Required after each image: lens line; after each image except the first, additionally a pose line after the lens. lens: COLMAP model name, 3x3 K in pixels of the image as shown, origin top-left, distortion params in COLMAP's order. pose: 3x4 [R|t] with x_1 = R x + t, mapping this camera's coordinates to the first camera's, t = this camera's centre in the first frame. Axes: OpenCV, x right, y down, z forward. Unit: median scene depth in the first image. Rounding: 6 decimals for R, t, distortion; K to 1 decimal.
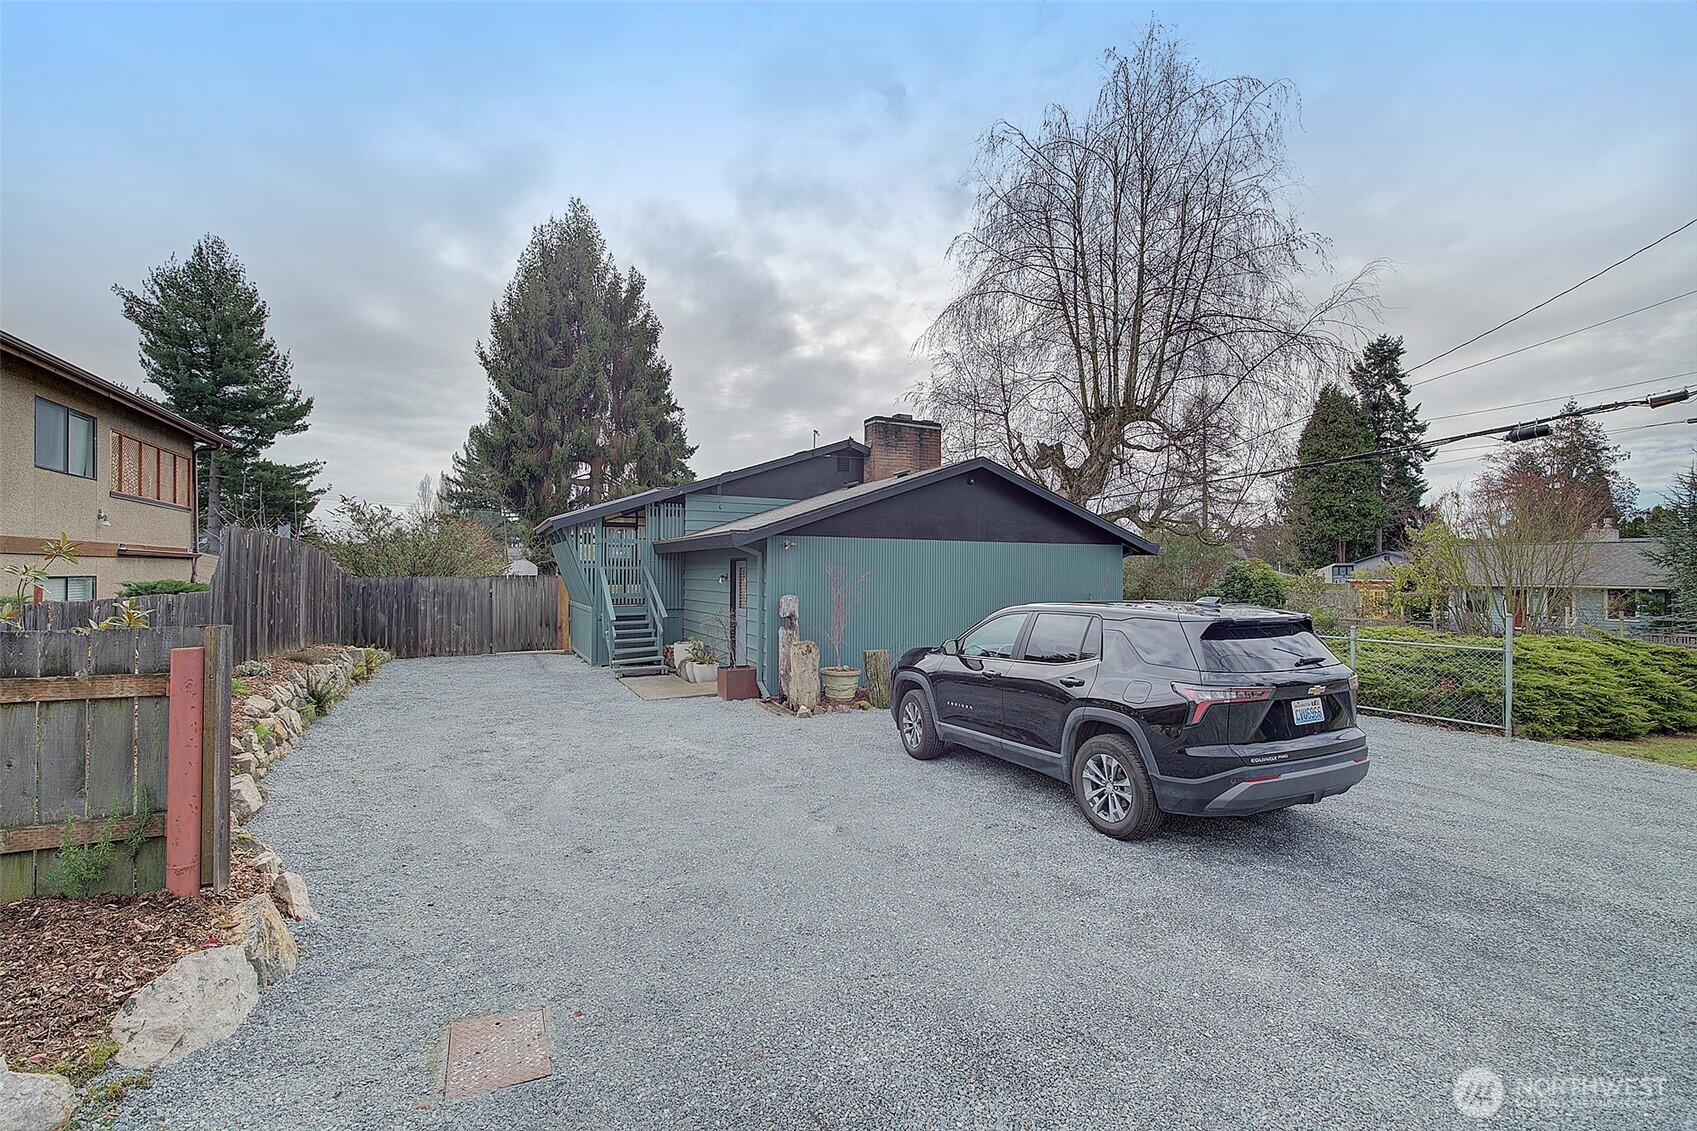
lens RADIAL K [[728.2, 0, 857.7], [0, 728.2, 574.8], [0, 0, 1]] dist [-0.013802, 0.001225]
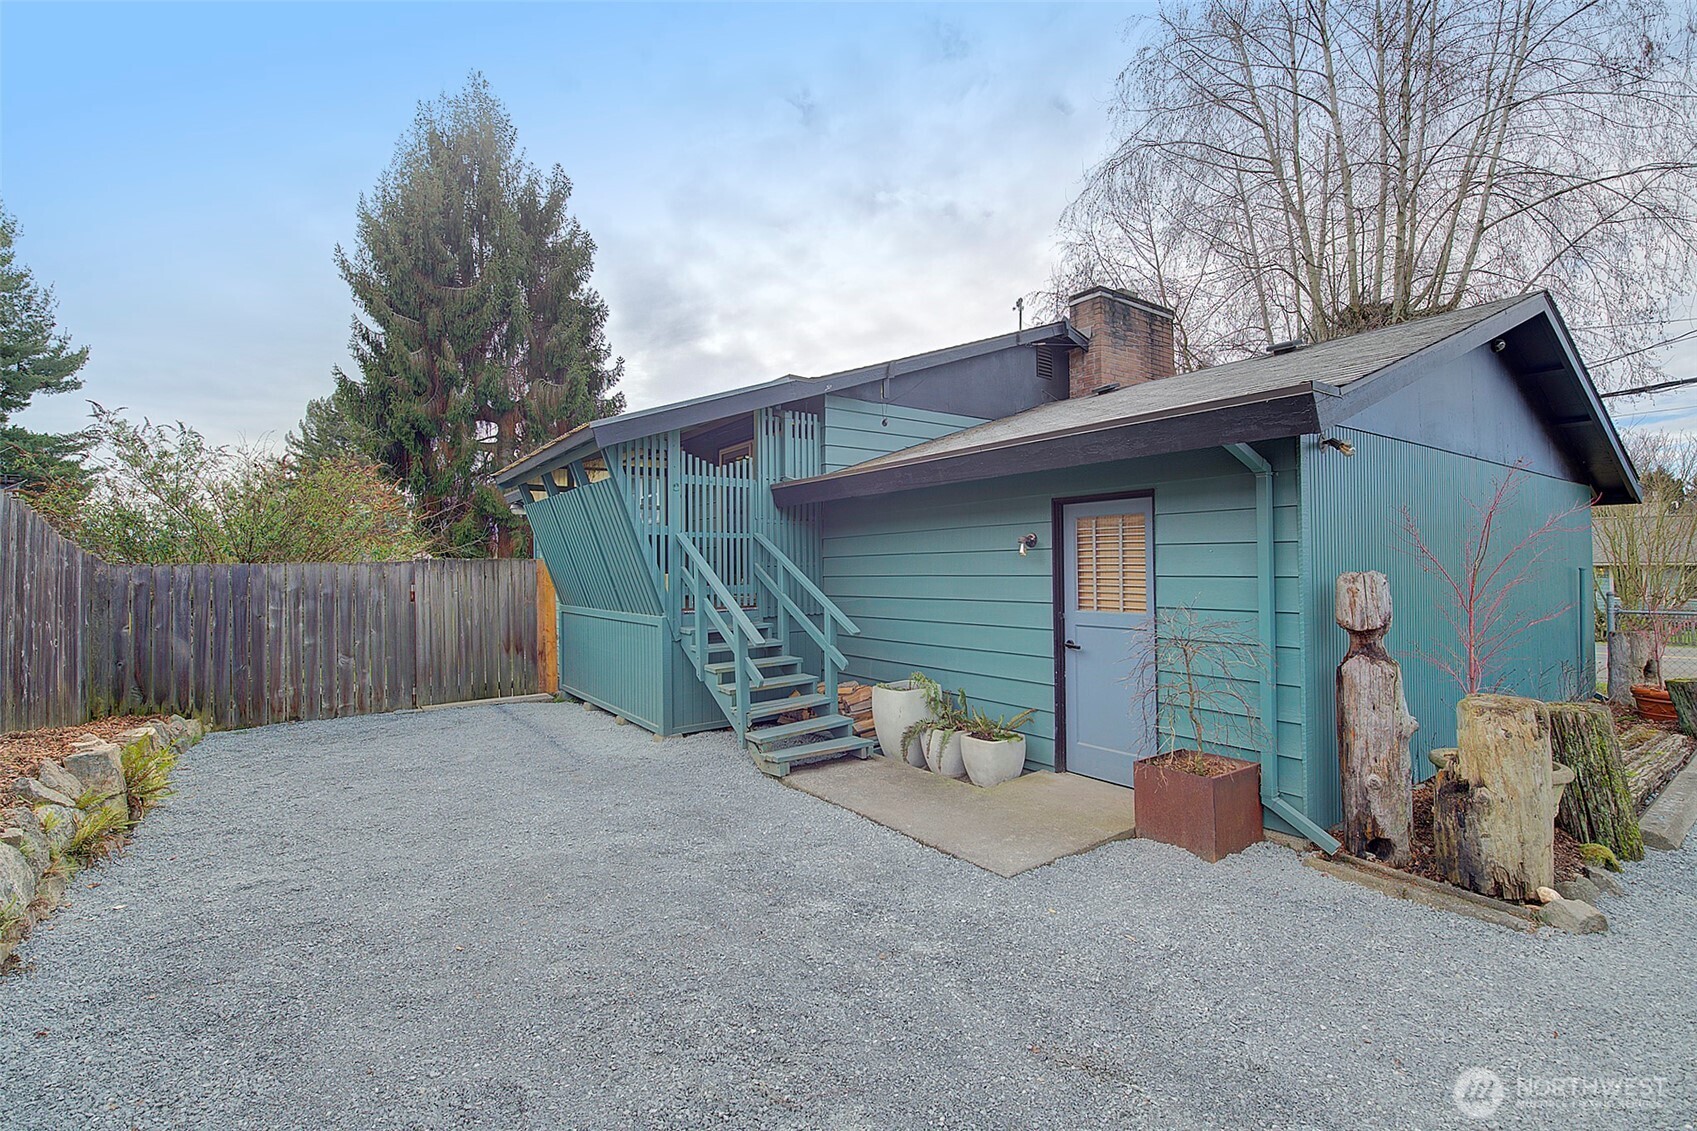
lens RADIAL K [[728.2, 0, 837.8], [0, 728.2, 559.6], [0, 0, 1]] dist [-0.013802, 0.001225]
pose [[0.988819, -0.014819, 0.148381, -0.146183], [0.017426, 0.999716, -0.016281, 0.007794], [-0.148098, 0.018685, 0.988796, 0.227718]]
